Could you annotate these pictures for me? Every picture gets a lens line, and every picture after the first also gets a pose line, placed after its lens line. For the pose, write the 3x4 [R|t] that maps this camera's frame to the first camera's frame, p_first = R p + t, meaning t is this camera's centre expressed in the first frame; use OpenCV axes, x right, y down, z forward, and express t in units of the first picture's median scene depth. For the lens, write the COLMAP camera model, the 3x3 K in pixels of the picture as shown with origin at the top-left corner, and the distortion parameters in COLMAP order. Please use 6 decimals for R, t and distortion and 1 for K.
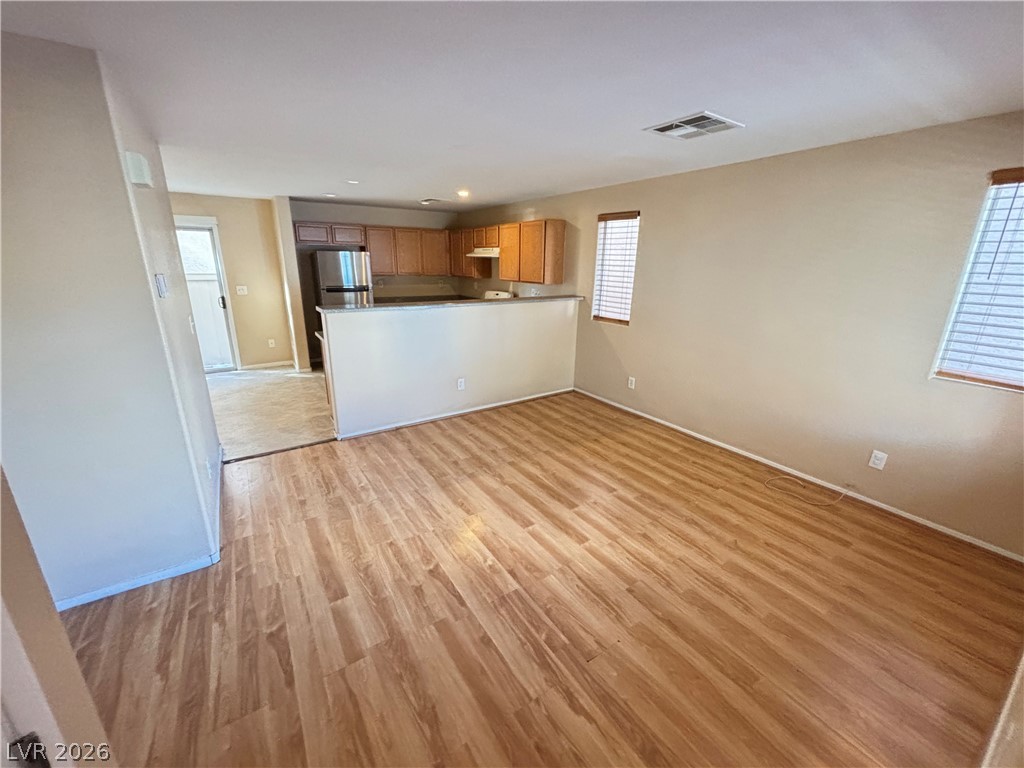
lens RADIAL K [[411.5, 0, 511.6], [0, 411.5, 383.1], [0, 0, 1]] dist [0.000424, 0.000144]
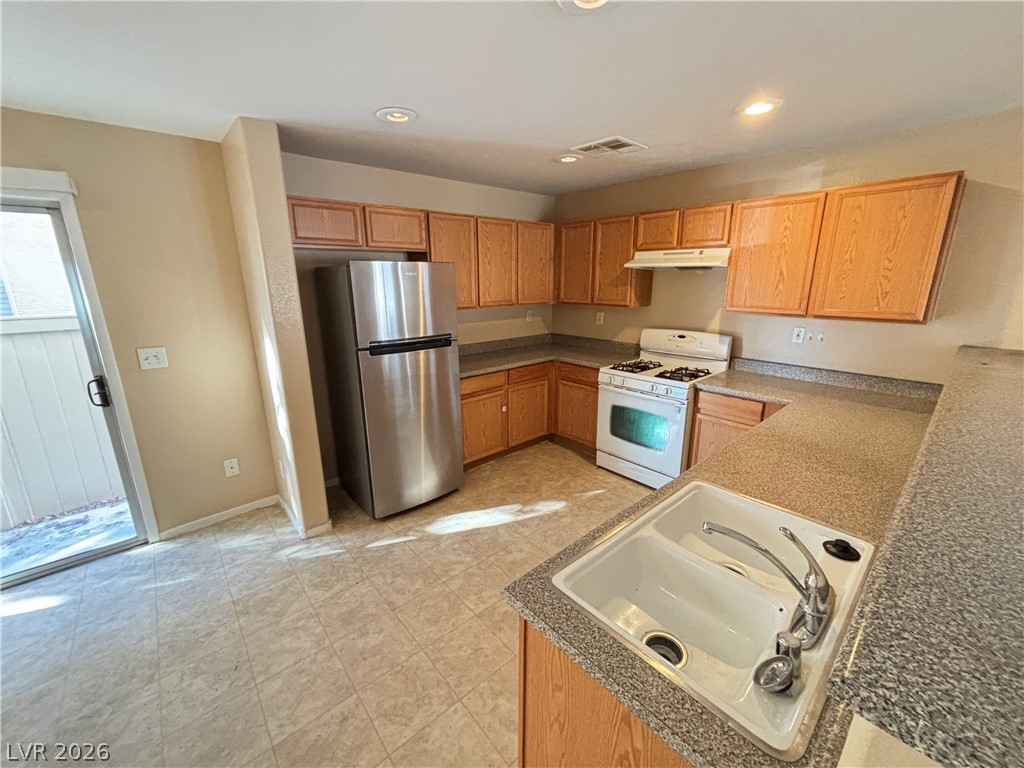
lens RADIAL K [[411.5, 0, 511.6], [0, 411.5, 383.1], [0, 0, 1]] dist [0.000424, 0.000144]
pose [[0.989387, -0.056227, 0.133987, -0.724926], [0.060393, 0.997803, -0.027234, -0.341717], [-0.132161, 0.035037, 0.990609, 1.106455]]
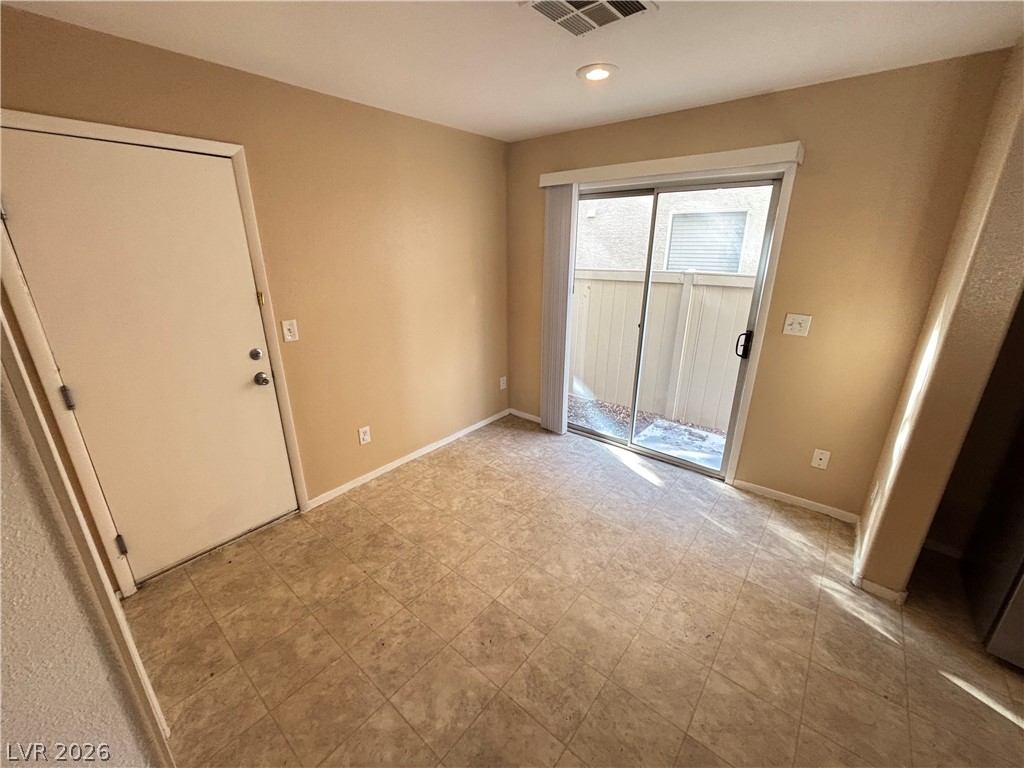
lens RADIAL K [[411.5, 0, 511.6], [0, 411.5, 383.1], [0, 0, 1]] dist [0.000424, 0.000144]
pose [[0.299838, 0.292465, -0.908054, -0.709724], [-0.268988, 0.939146, 0.213660, -0.371136], [0.915283, 0.180192, 0.360261, 1.217961]]
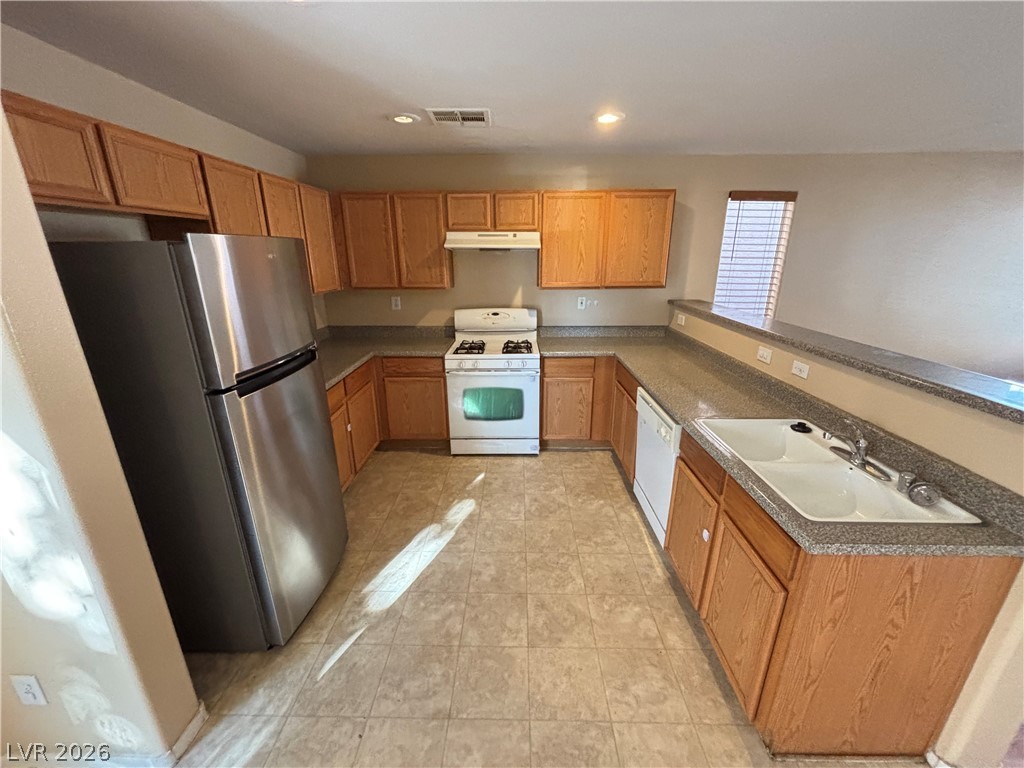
lens RADIAL K [[411.5, 0, 511.6], [0, 411.5, 383.1], [0, 0, 1]] dist [0.000424, 0.000144]
pose [[0.554346, -0.270318, 0.787165, -1.110686], [0.248852, 0.956354, 0.153169, -0.453781], [-0.794212, 0.110979, 0.597420, 1.428540]]
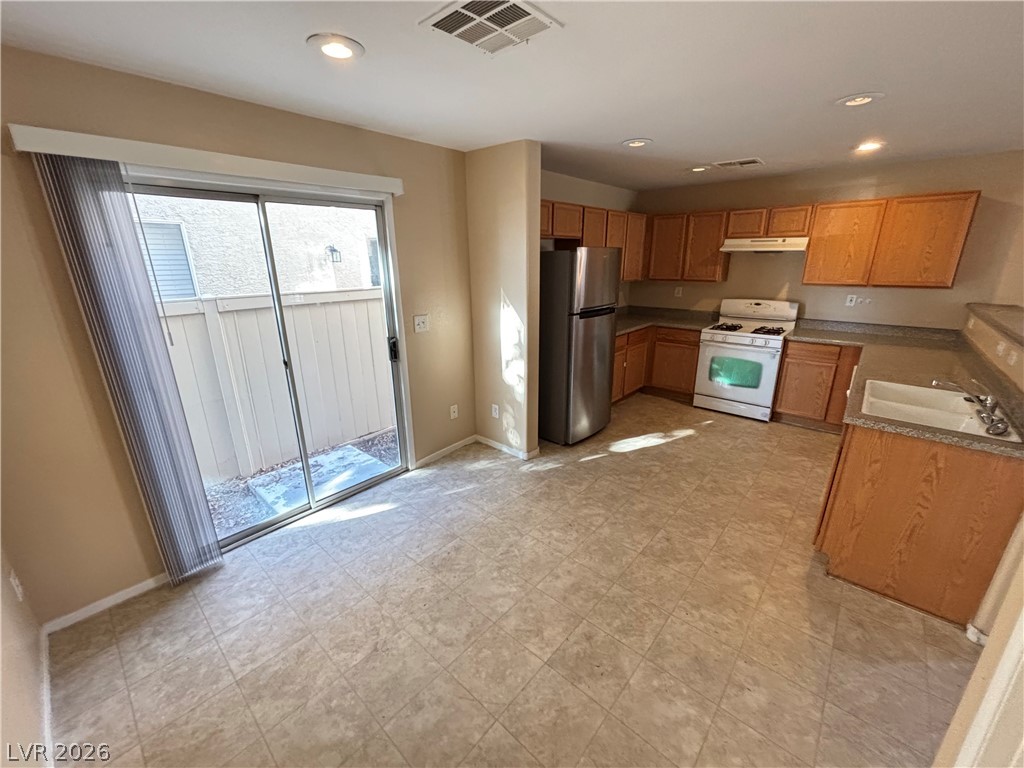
lens RADIAL K [[411.5, 0, 511.6], [0, 411.5, 383.1], [0, 0, 1]] dist [0.000424, 0.000144]
pose [[0.963333, -0.100030, 0.248965, -1.392082], [0.097187, 0.994983, 0.023718, -0.307451], [-0.250089, 0.001348, 0.968222, 0.930761]]
